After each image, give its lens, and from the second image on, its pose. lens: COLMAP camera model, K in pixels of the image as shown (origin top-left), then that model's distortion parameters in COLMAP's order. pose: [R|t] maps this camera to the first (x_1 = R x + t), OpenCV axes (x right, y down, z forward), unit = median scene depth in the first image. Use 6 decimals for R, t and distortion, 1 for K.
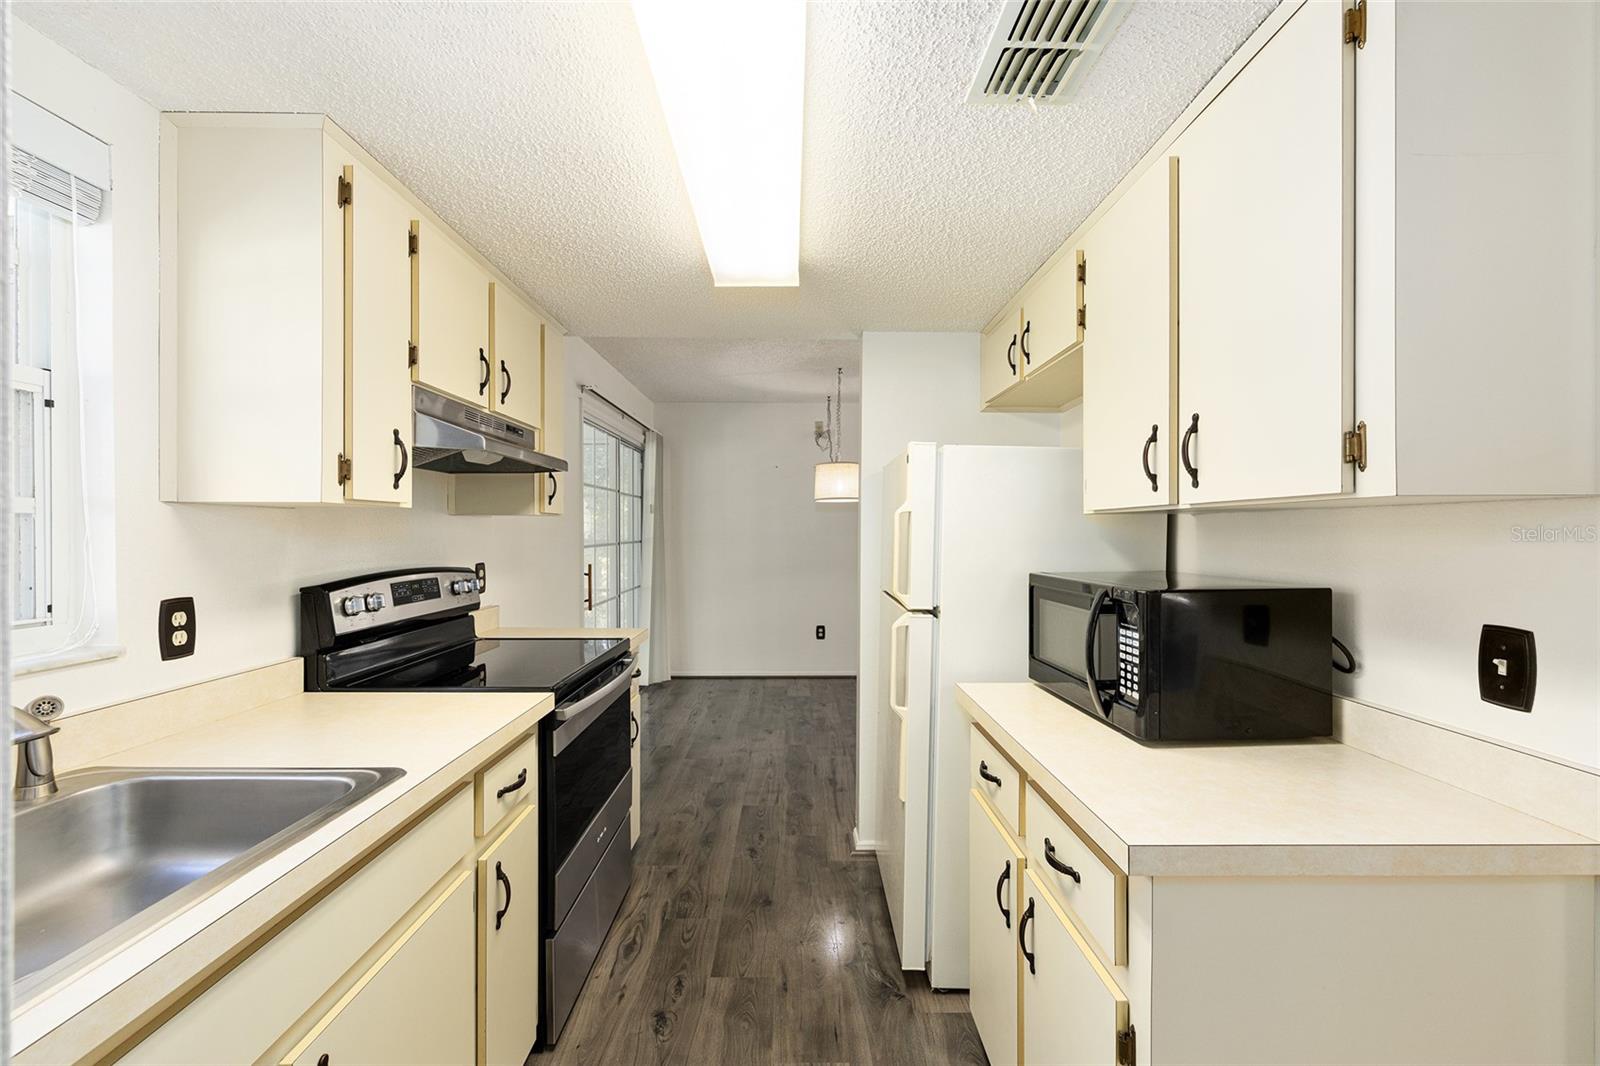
lens RADIAL K [[657.0, 0, 806.1], [0, 657.0, 532.0], [0, 0, 1]] dist [-0.001317, 0.001791]
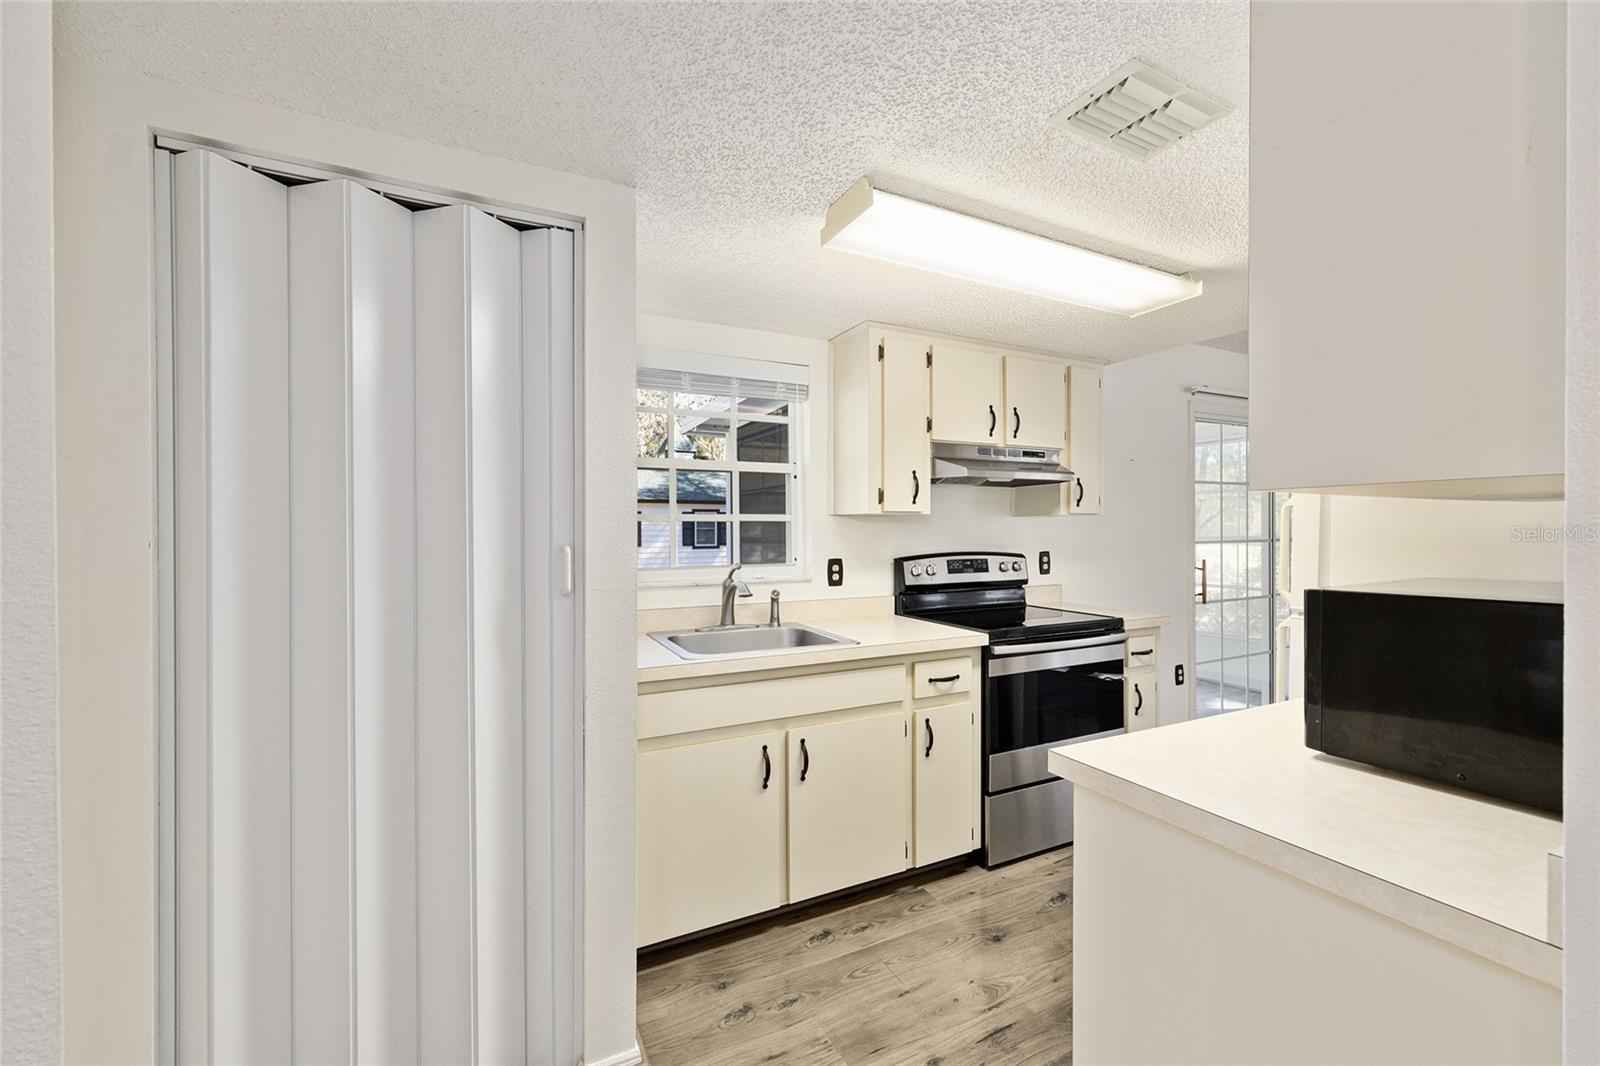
lens RADIAL K [[657.0, 0, 801.7], [0, 657.0, 534.7], [0, 0, 1]] dist [-0.001317, 0.001791]
pose [[0.436210, 0.007465, -0.899814, 0.704491], [0.001167, 0.999960, 0.008861, 0.000902], [0.899844, -0.004916, 0.436184, -0.040639]]
